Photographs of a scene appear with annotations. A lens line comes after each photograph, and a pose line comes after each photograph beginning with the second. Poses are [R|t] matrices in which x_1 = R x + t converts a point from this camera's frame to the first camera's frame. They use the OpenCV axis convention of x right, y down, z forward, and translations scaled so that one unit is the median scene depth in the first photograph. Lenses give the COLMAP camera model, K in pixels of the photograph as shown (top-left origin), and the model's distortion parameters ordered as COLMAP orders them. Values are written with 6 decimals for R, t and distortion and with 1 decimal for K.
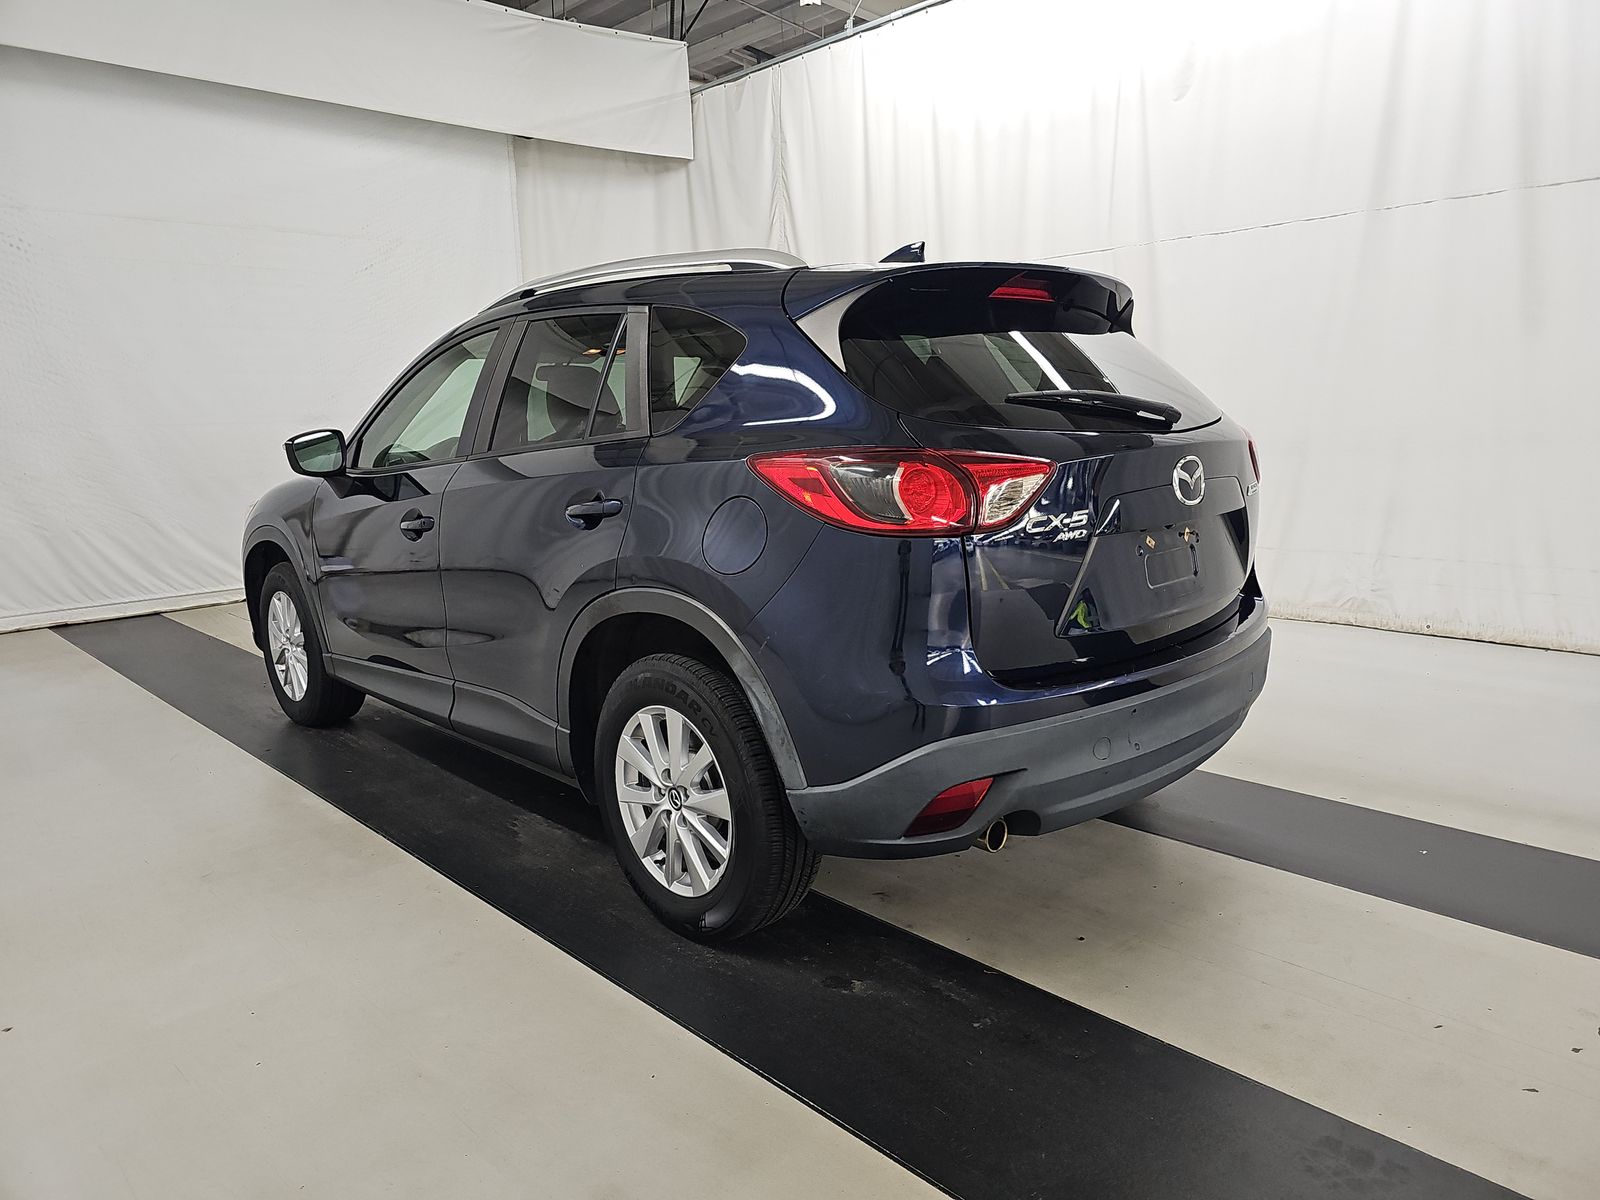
lens RADIAL K [[1079.3, 0, 800.6], [0, 1079.3, 622.5], [0, 0, 1]] dist [0.054667, 0.000119]
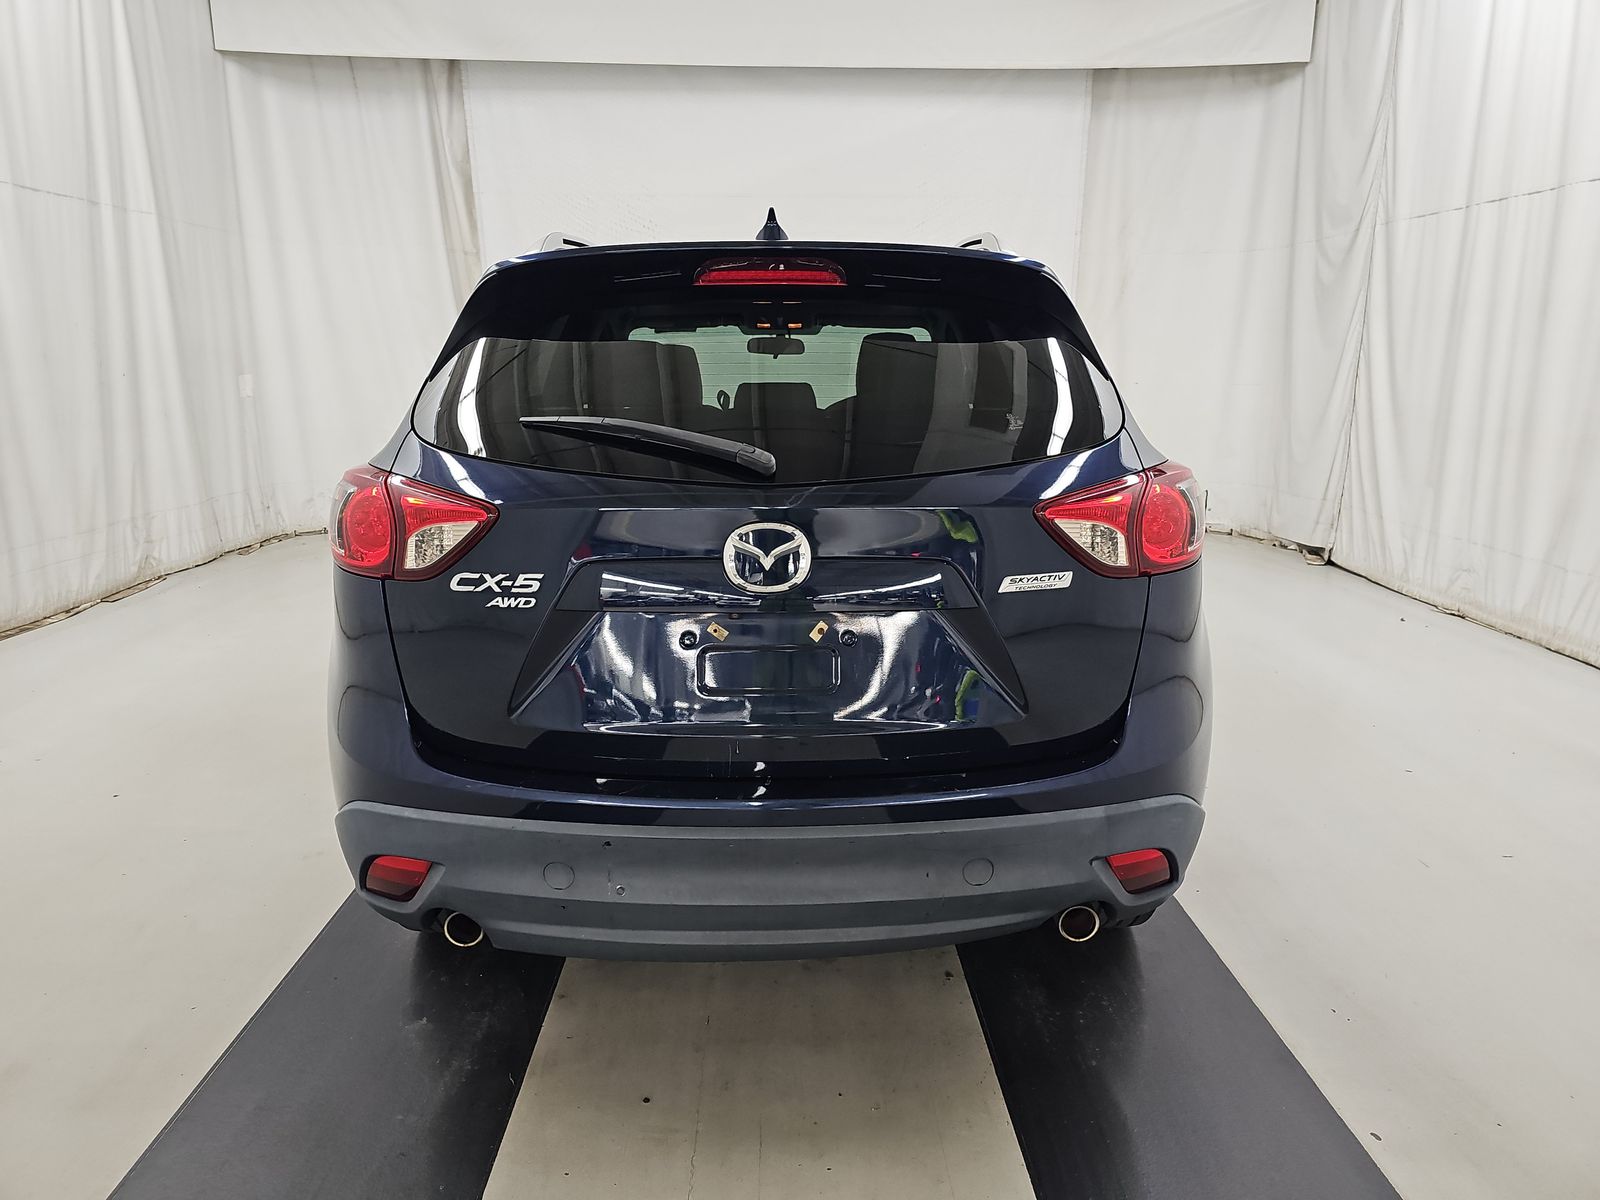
lens RADIAL K [[1062.3, 0, 800.0], [0, 1062.3, 600.0], [0, 0, 1]] dist [0.040971, -0.001437]
pose [[0.726235, 0.190600, -0.660495, 0.801830], [-0.159403, 0.981299, 0.107907, -0.174809], [0.668710, 0.026919, 0.743036, 0.488193]]
